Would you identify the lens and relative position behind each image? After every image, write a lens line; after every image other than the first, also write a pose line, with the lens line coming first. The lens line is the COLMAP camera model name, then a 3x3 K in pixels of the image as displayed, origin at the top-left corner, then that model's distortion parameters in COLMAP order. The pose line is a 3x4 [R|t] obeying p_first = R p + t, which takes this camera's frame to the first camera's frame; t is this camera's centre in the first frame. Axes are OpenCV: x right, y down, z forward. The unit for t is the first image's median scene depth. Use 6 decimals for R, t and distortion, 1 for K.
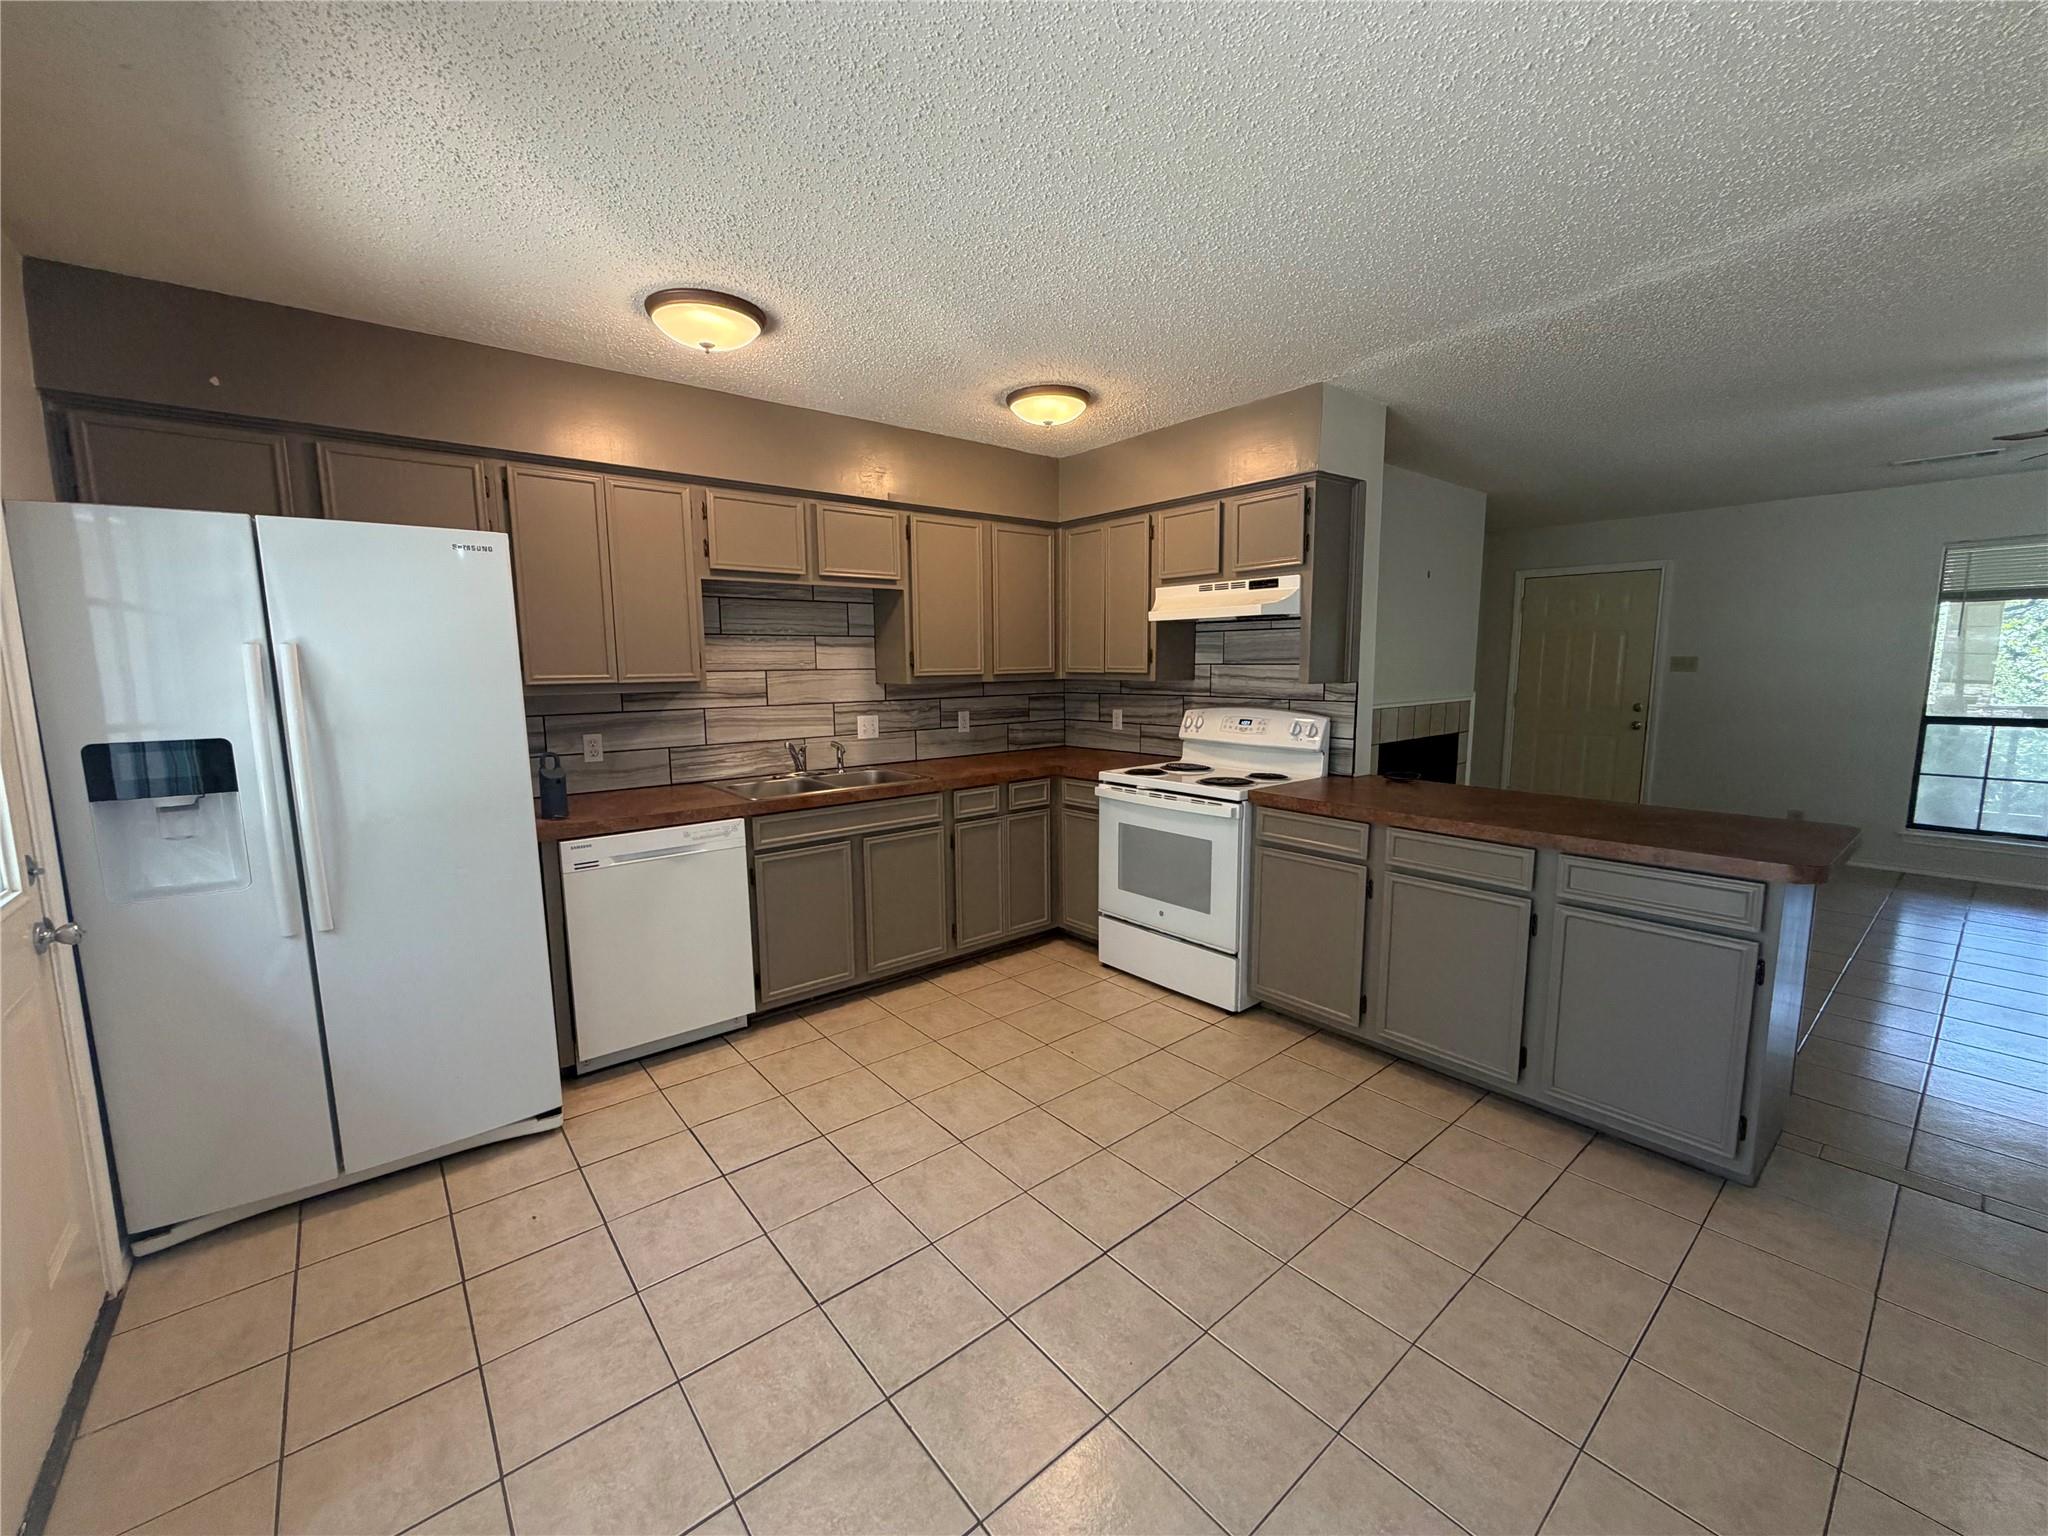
lens RADIAL K [[819.0, 0, 1027.6], [0, 819.0, 769.5], [0, 0, 1]] dist [0.002169, 0.000257]
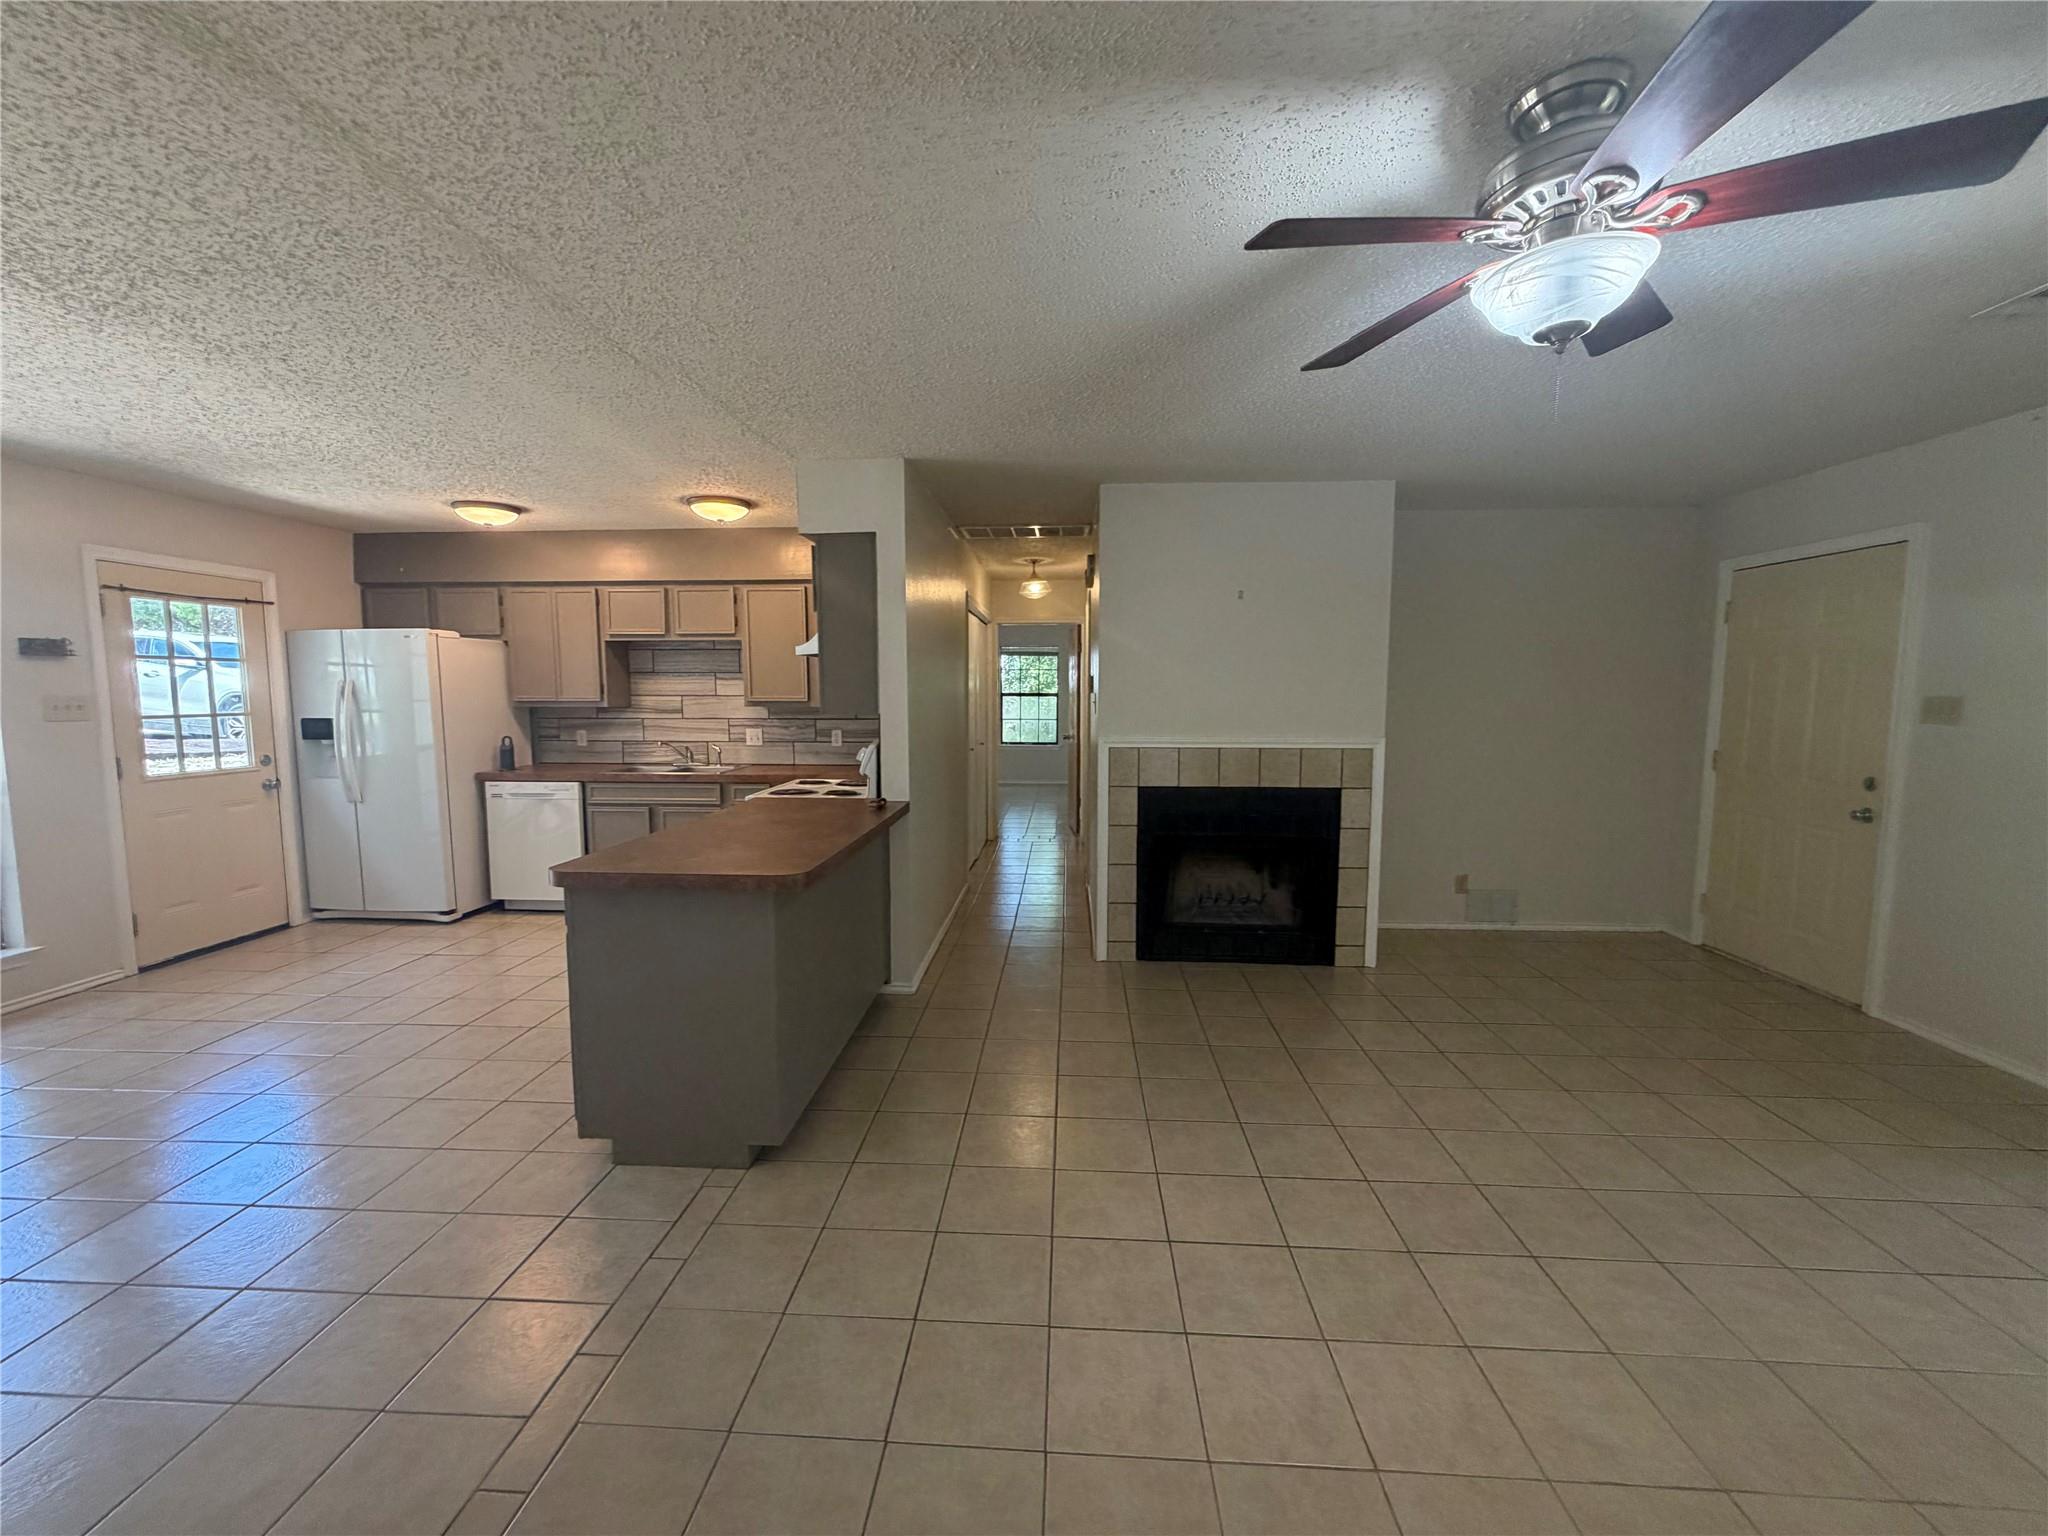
lens RADIAL K [[819.0, 0, 1026.3], [0, 819.0, 767.7], [0, 0, 1]] dist [0.002169, 0.000257]
pose [[0.732299, 0.073470, -0.677008, 1.251318], [-0.097313, 0.995250, 0.002745, -0.055176], [0.673994, 0.063872, 0.735970, 0.322942]]
